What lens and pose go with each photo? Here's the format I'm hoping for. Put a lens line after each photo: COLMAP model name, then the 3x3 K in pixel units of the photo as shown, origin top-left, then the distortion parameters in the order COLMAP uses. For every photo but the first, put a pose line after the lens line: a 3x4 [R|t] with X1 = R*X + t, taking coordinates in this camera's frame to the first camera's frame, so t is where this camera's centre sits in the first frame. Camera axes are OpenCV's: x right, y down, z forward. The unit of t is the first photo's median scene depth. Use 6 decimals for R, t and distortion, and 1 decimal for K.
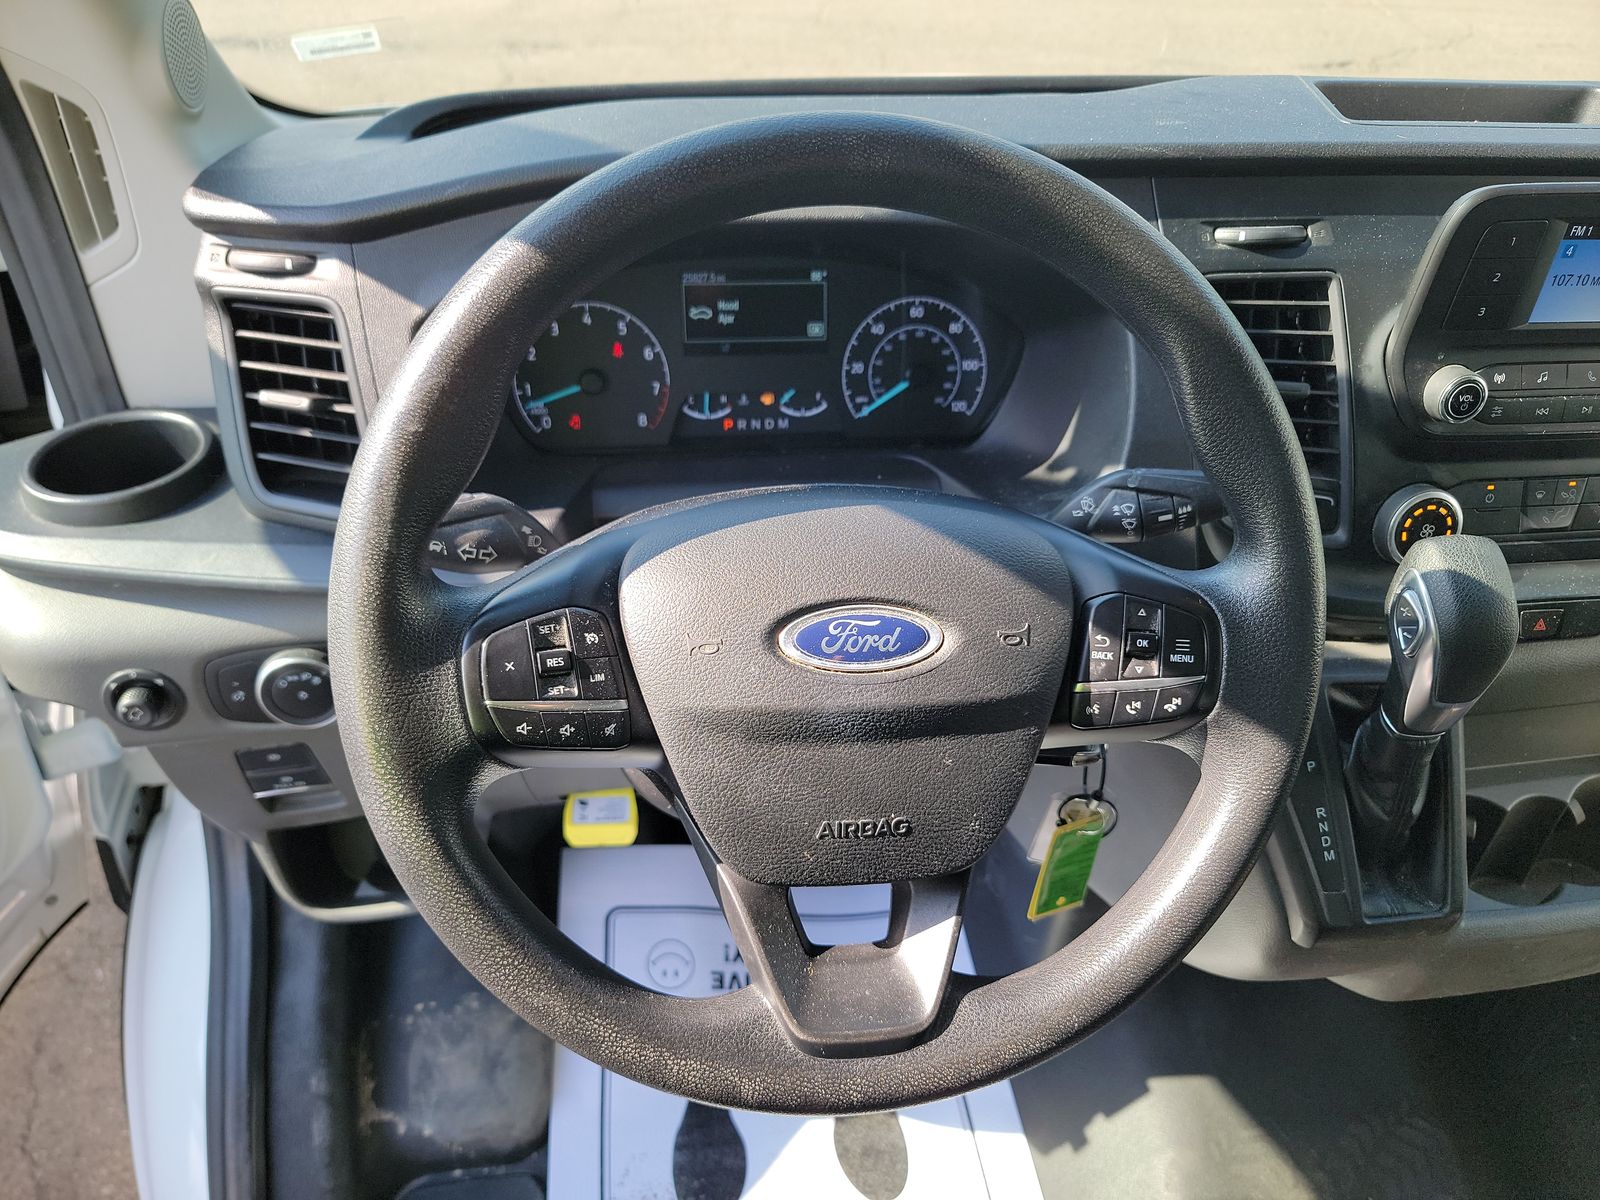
lens RADIAL K [[1112.1, 0, 803.8], [0, 1112.1, 606.5], [0, 0, 1]] dist [0.013938, -0.015048]
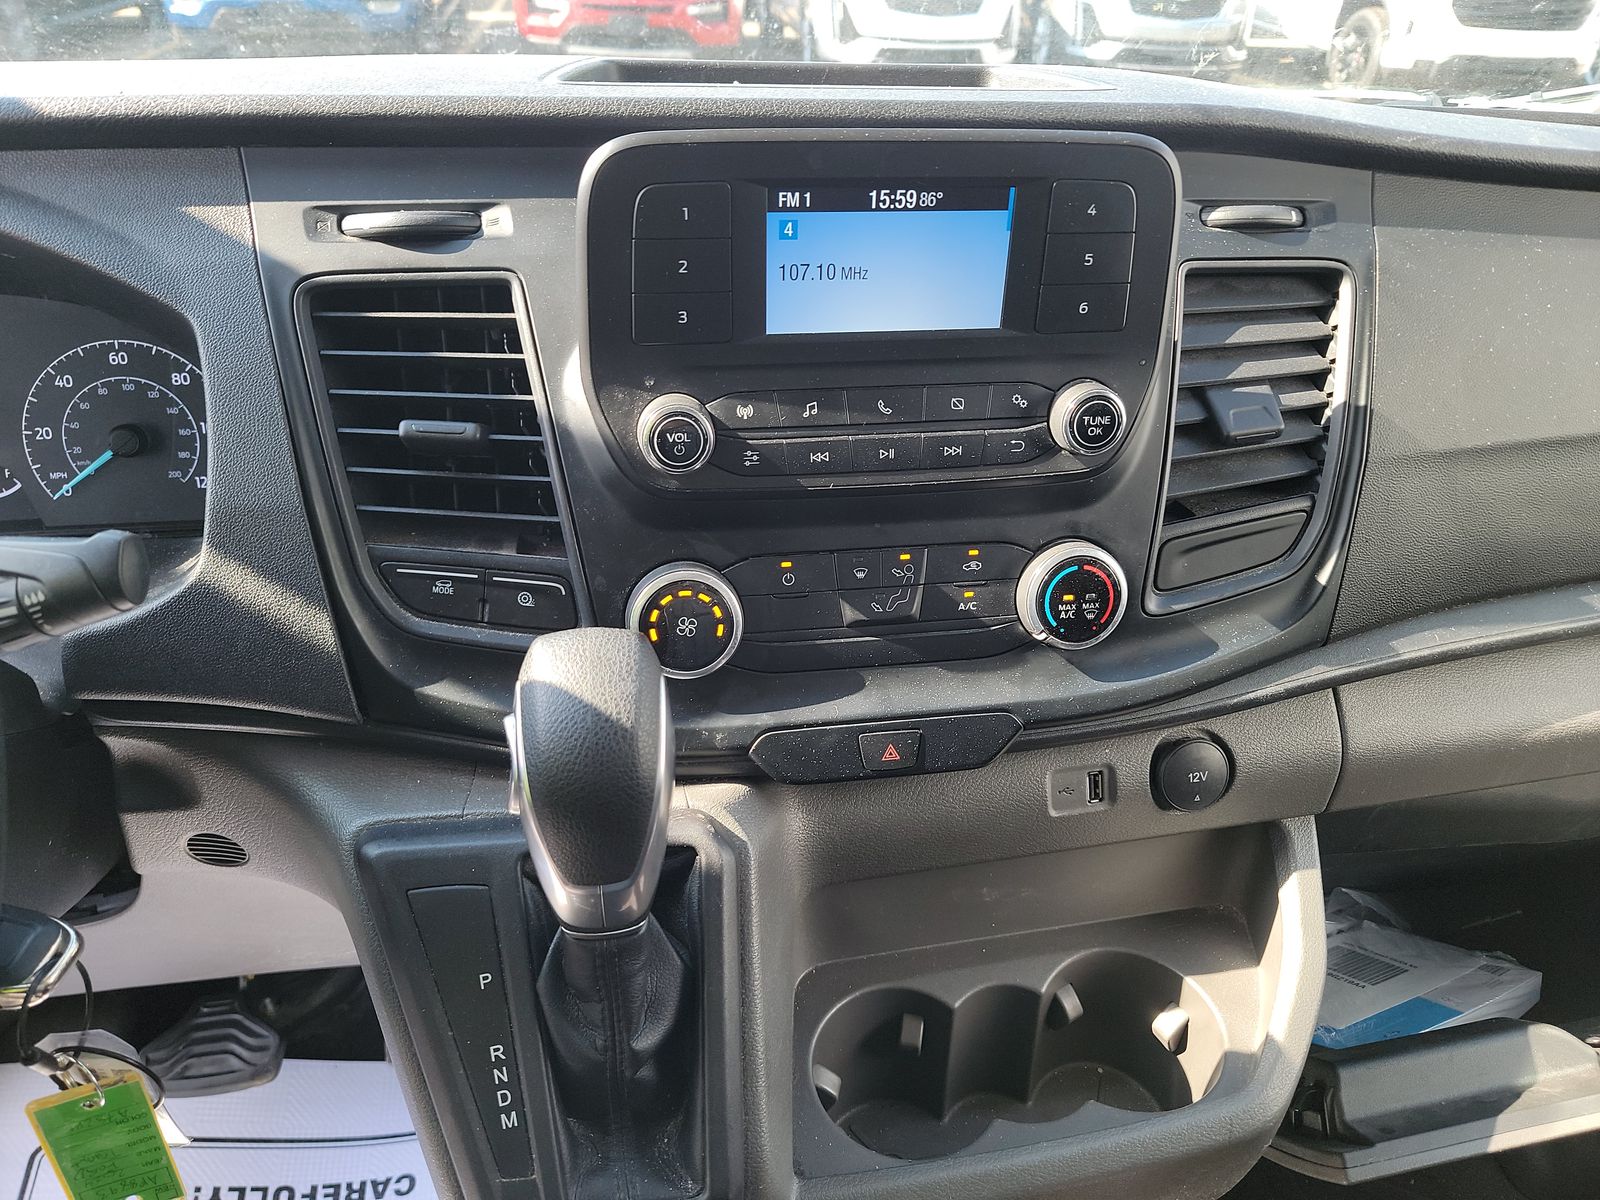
lens RADIAL K [[1112.1, 0, 795.6], [0, 1112.1, 597.4], [0, 0, 1]] dist [0.013938, -0.015048]
pose [[0.999166, -0.026979, 0.030637, 0.609845], [0.030483, 0.992262, -0.120363, 0.001190], [-0.027152, 0.121197, 0.992257, 0.294858]]
